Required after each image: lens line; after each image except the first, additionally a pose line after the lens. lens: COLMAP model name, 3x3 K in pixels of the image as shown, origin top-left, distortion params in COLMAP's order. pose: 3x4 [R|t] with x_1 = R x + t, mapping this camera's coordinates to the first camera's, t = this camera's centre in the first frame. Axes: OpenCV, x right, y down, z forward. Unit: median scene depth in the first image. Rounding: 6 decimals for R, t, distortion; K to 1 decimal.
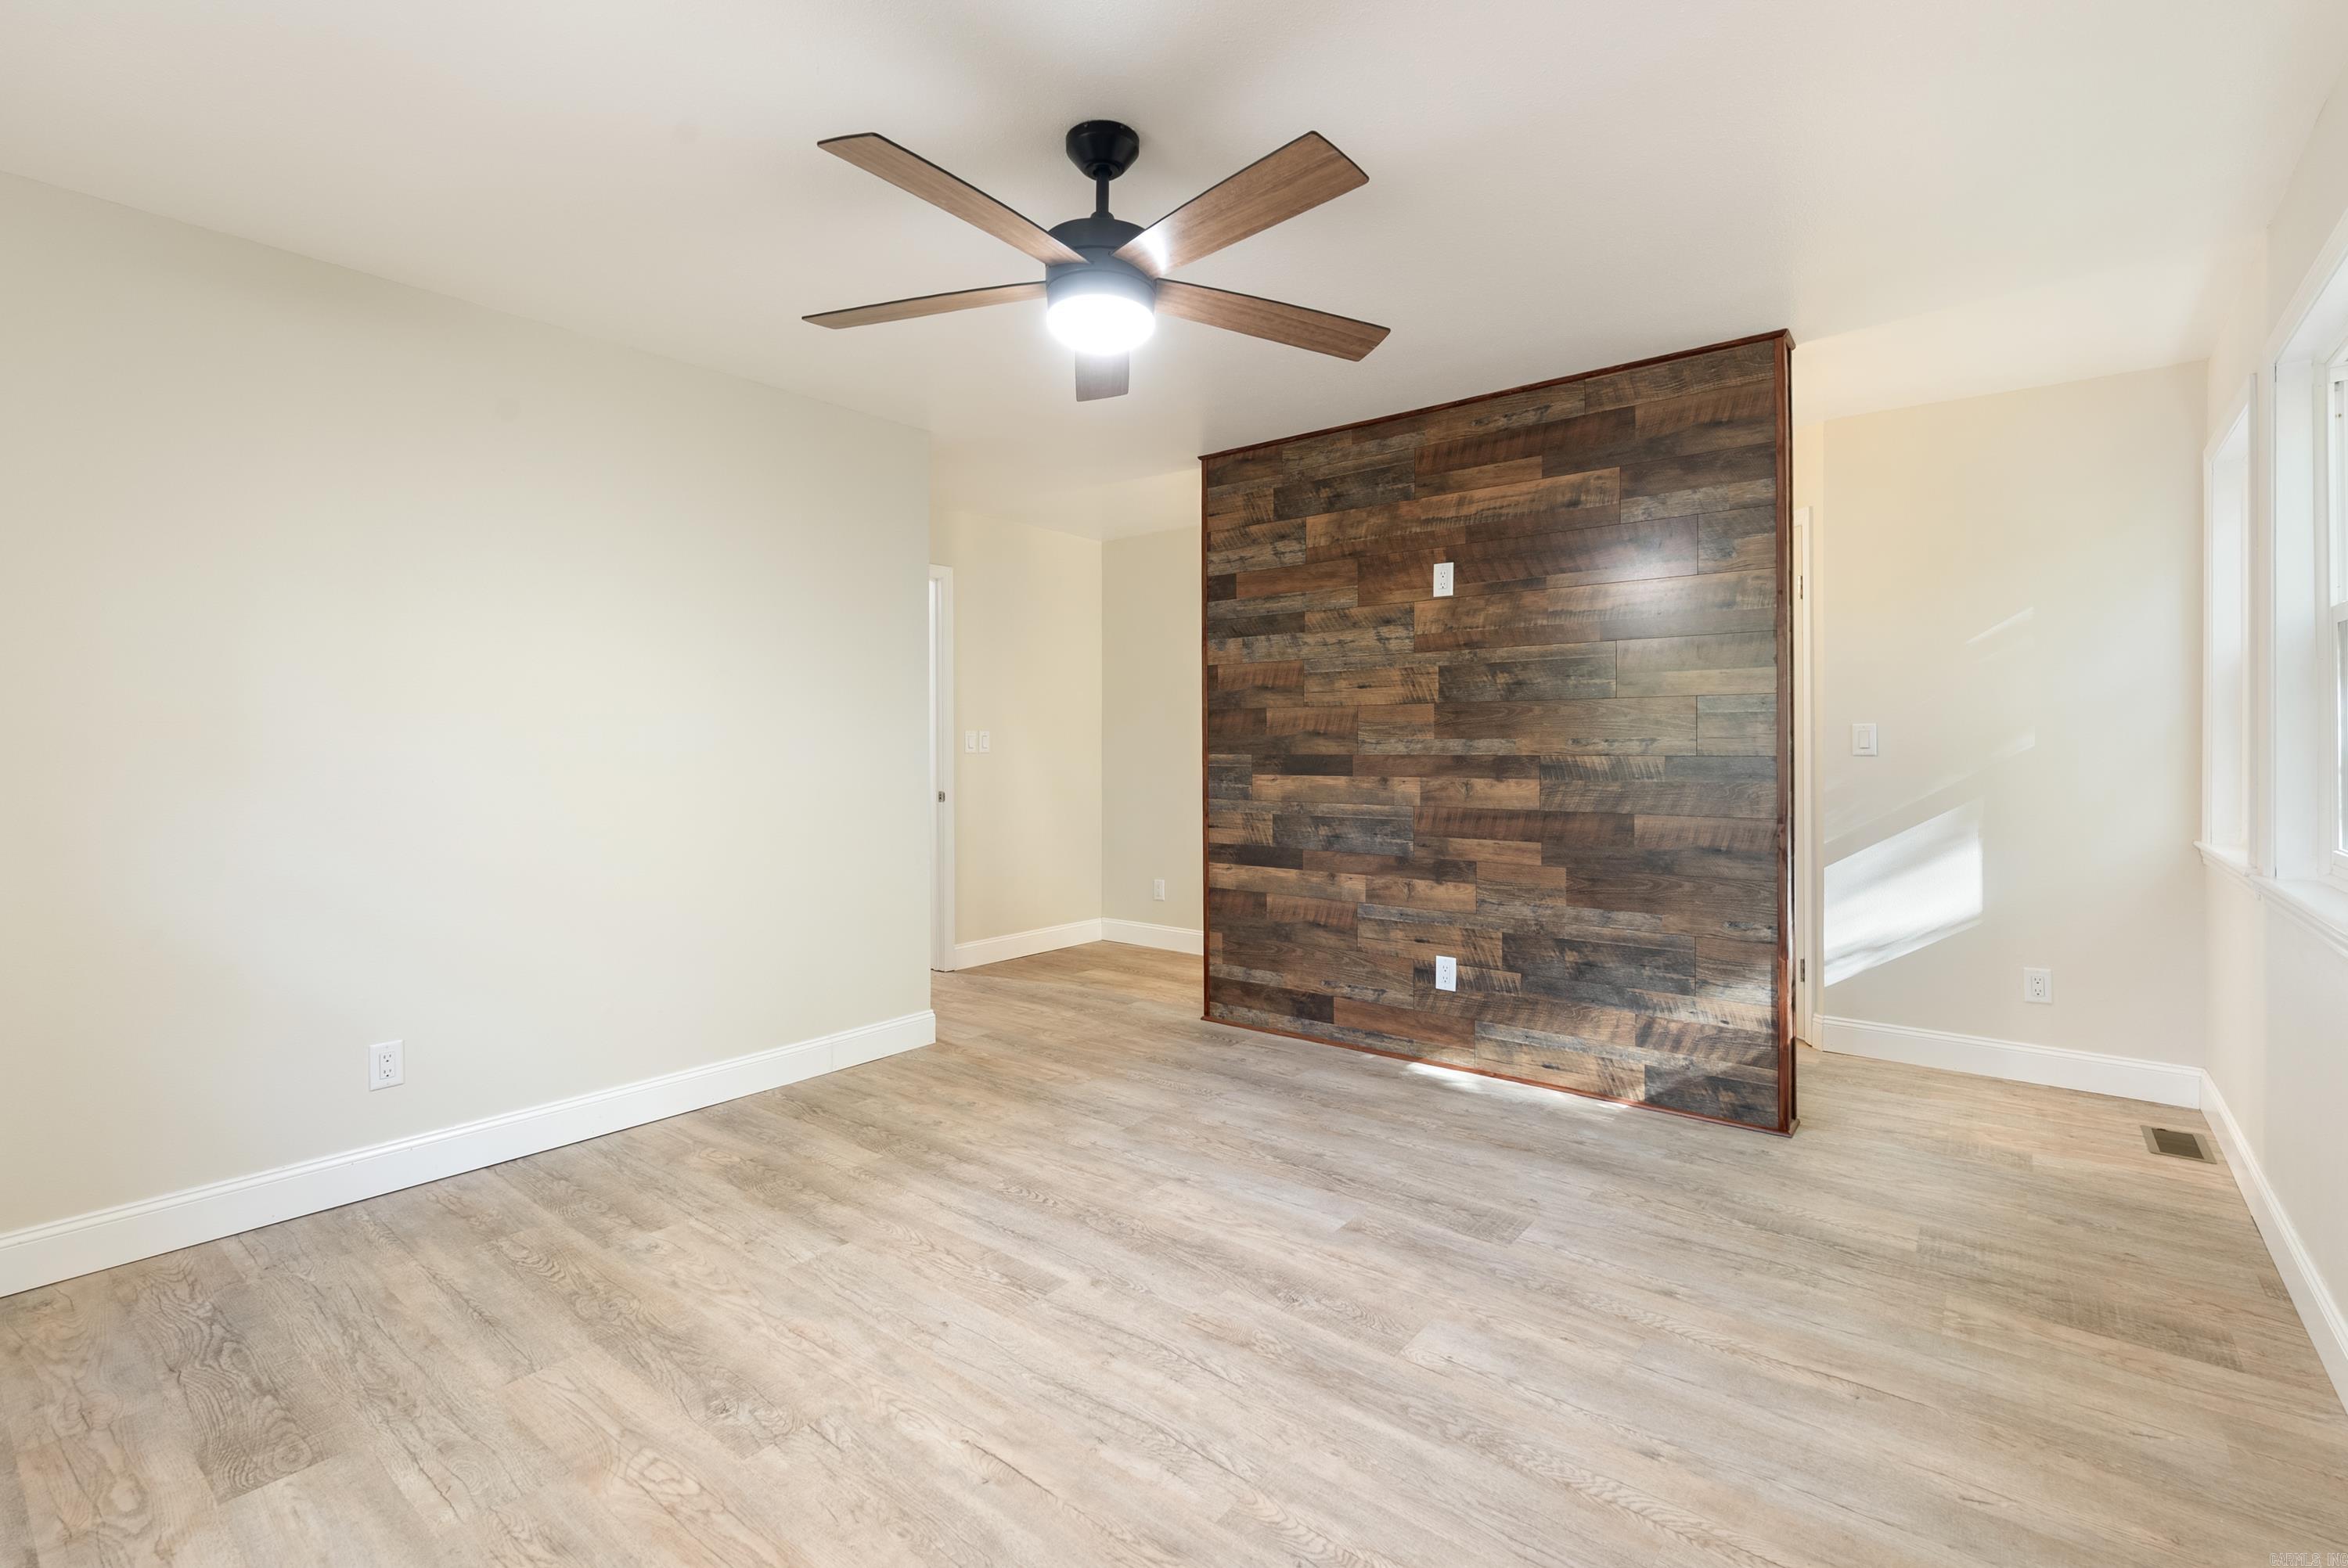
lens RADIAL K [[1050.3, 0, 1170.1], [0, 1050.3, 766.4], [0, 0, 1]] dist [0.001215, -0.000251]
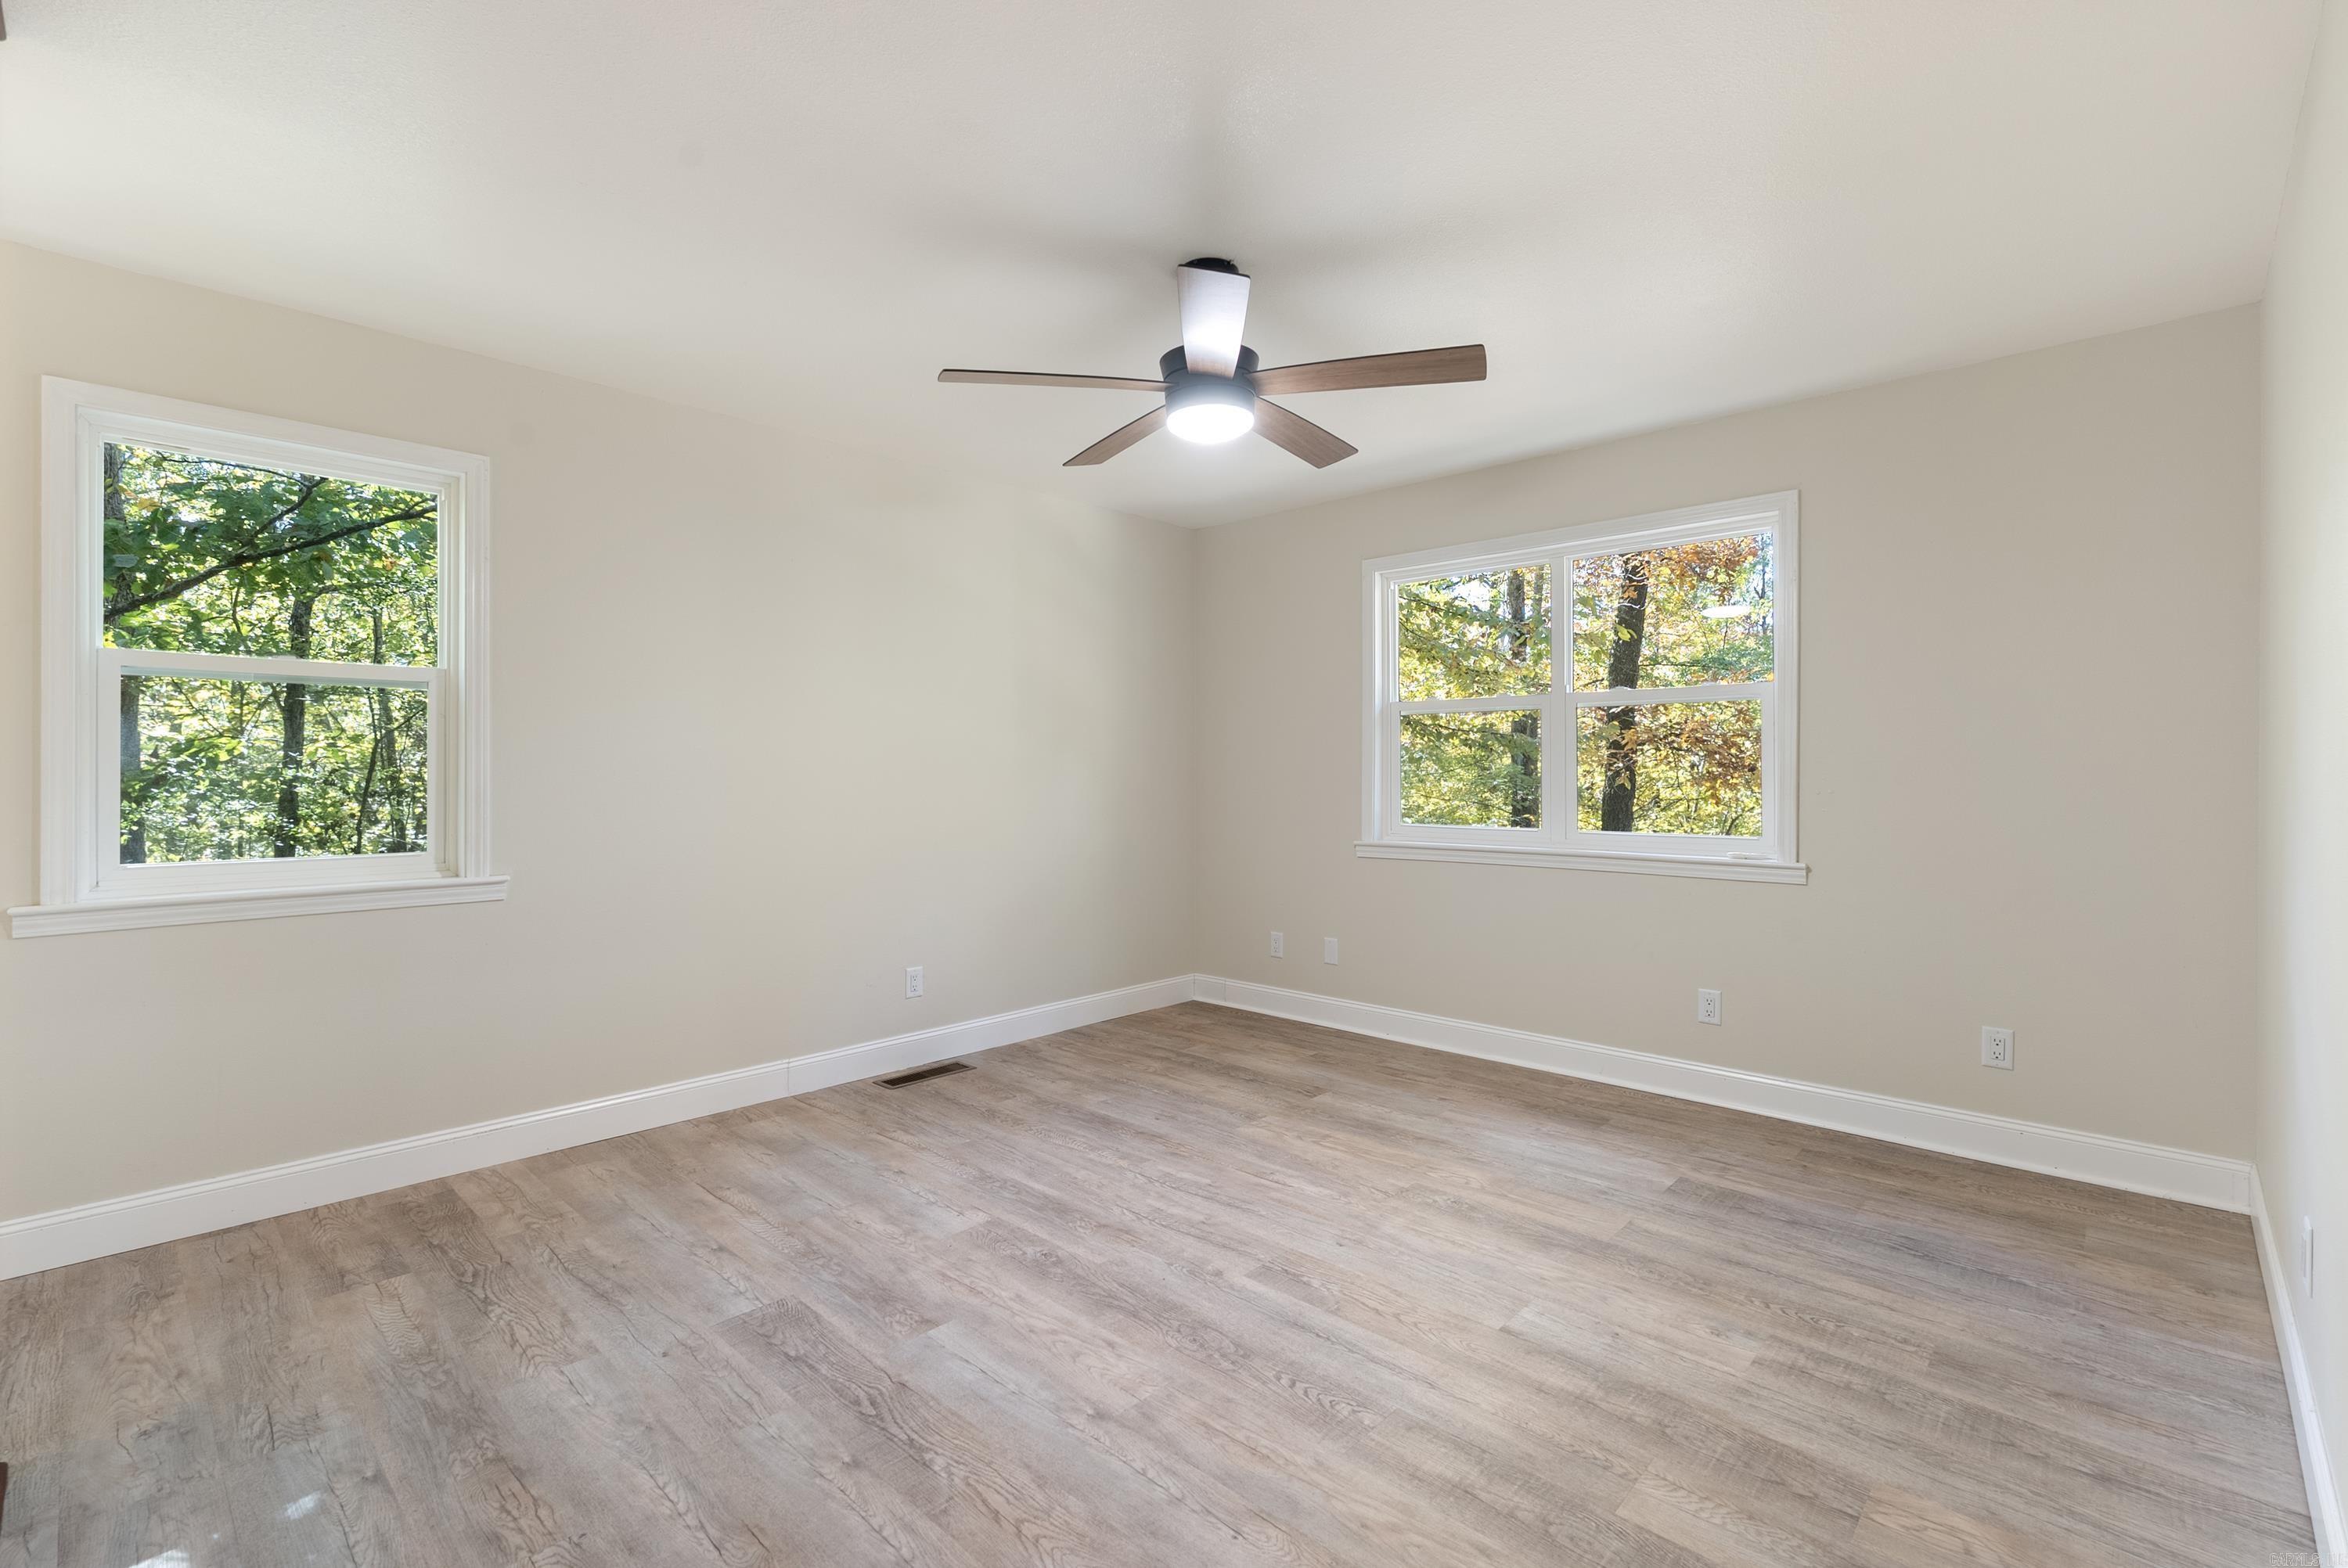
lens RADIAL K [[1050.3, 0, 1180.1], [0, 1050.3, 770.8], [0, 0, 1]] dist [0.001215, -0.000251]
pose [[-0.996968, 0.002924, 0.077763, -0.116425], [0.004449, 0.999801, 0.019444, -0.041244], [-0.077691, 0.019731, -0.996782, 2.054396]]
